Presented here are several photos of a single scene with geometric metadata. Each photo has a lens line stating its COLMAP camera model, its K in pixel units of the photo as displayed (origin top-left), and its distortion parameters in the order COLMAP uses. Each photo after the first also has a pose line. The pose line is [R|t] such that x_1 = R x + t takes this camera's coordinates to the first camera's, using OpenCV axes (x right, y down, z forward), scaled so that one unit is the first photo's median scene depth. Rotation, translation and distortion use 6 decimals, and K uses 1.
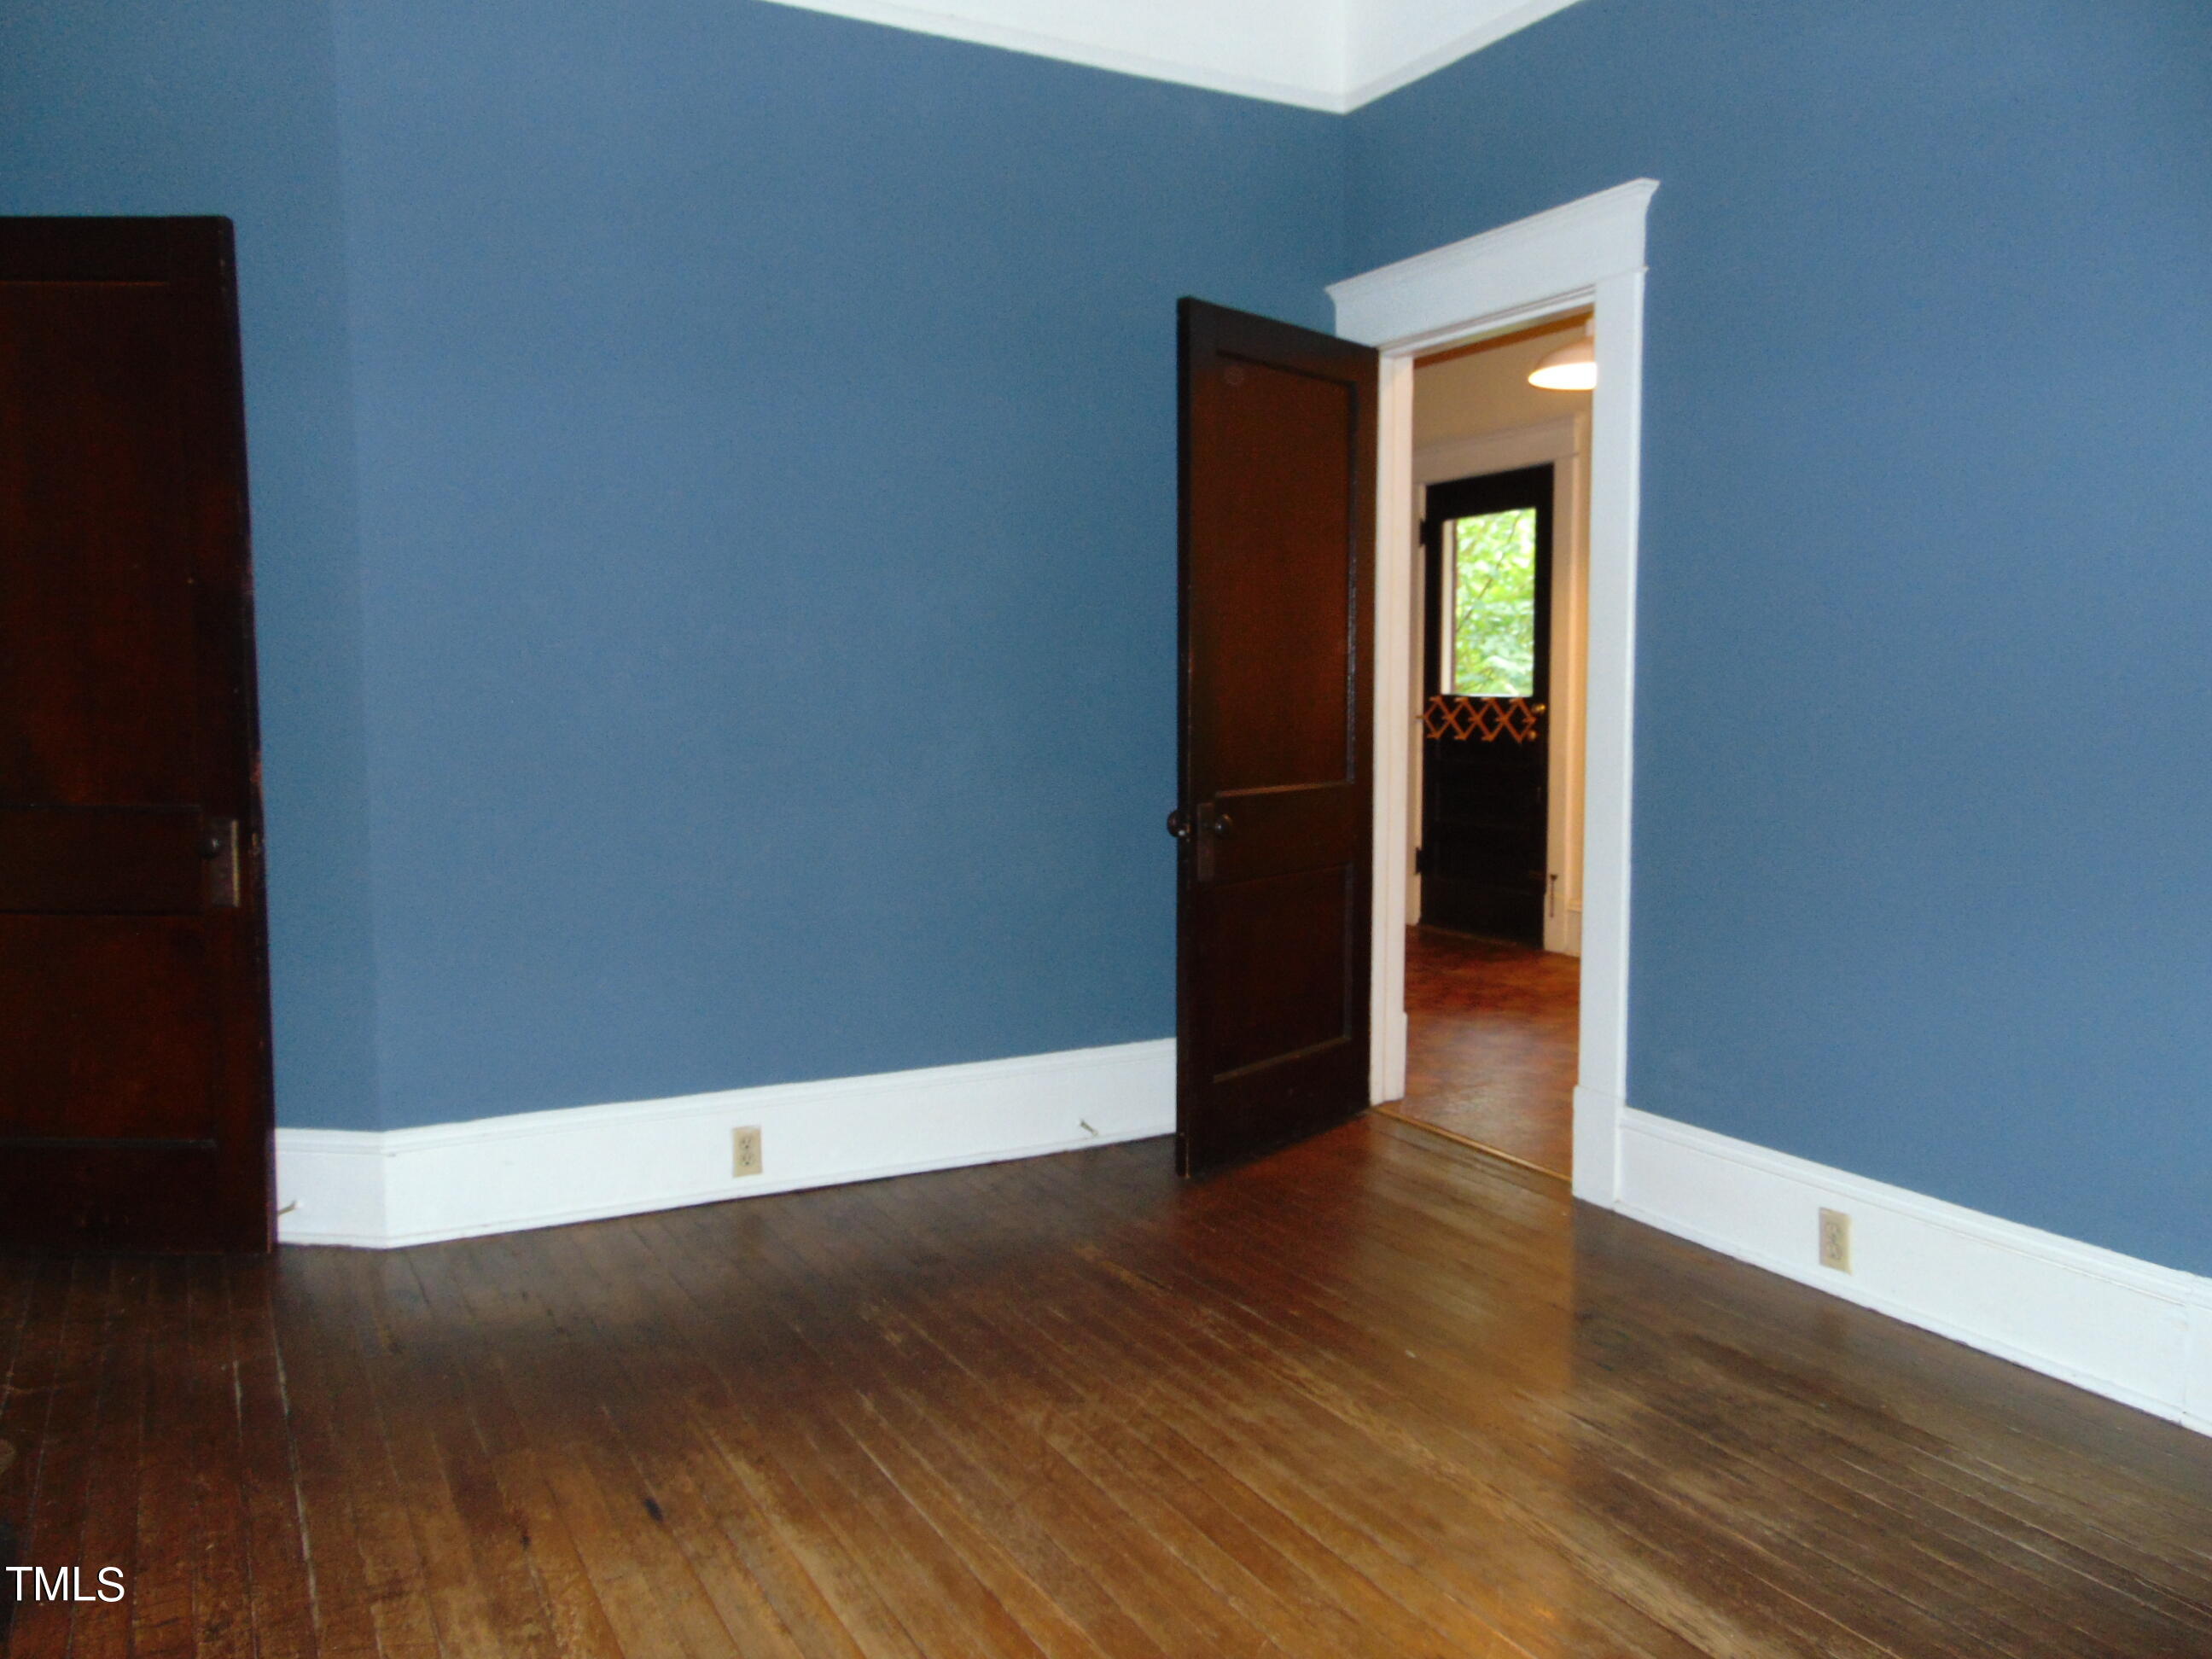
lens RADIAL K [[1654.3, 0, 1089.1], [0, 1654.3, 826.9], [0, 0, 1]] dist [0.000922, 0.002264]
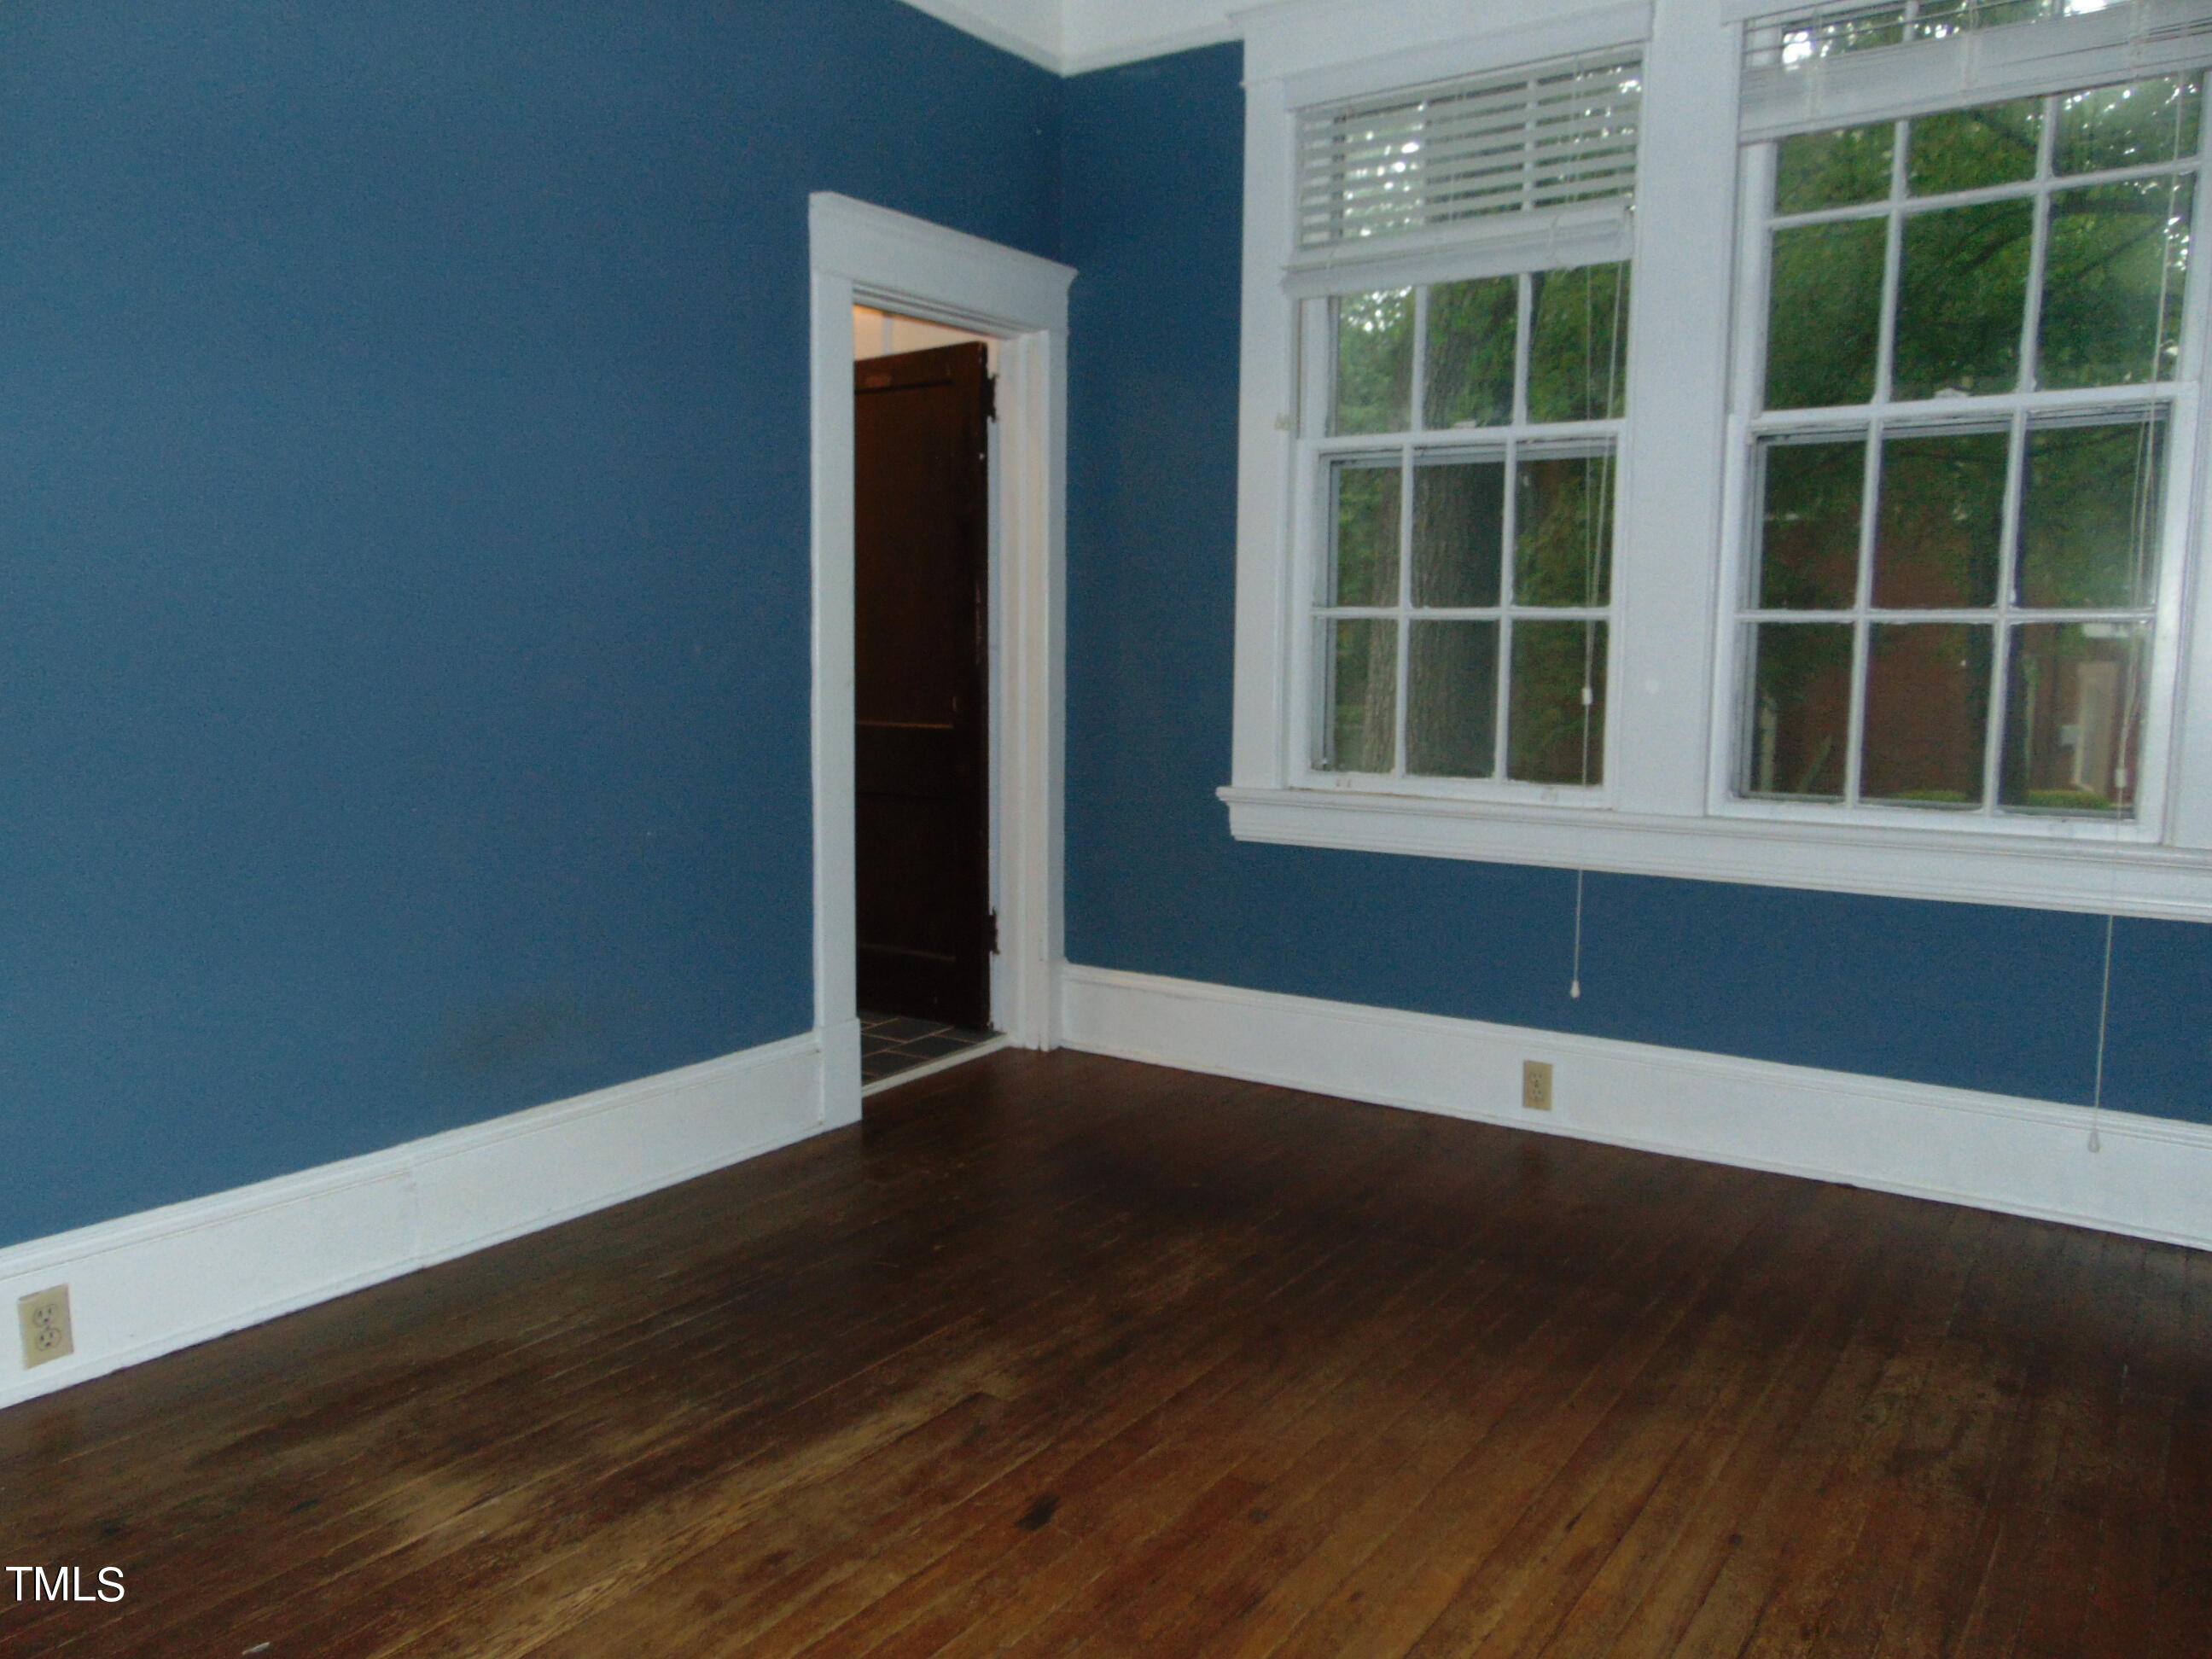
lens RADIAL K [[1654.3, 0, 1089.1], [0, 1654.3, 826.9], [0, 0, 1]] dist [0.000922, 0.002264]
pose [[-0.442108, -0.109976, 0.890194, -0.620063], [0.066764, 0.985667, 0.154929, -0.110121], [-0.894474, 0.127928, -0.428429, 1.130064]]
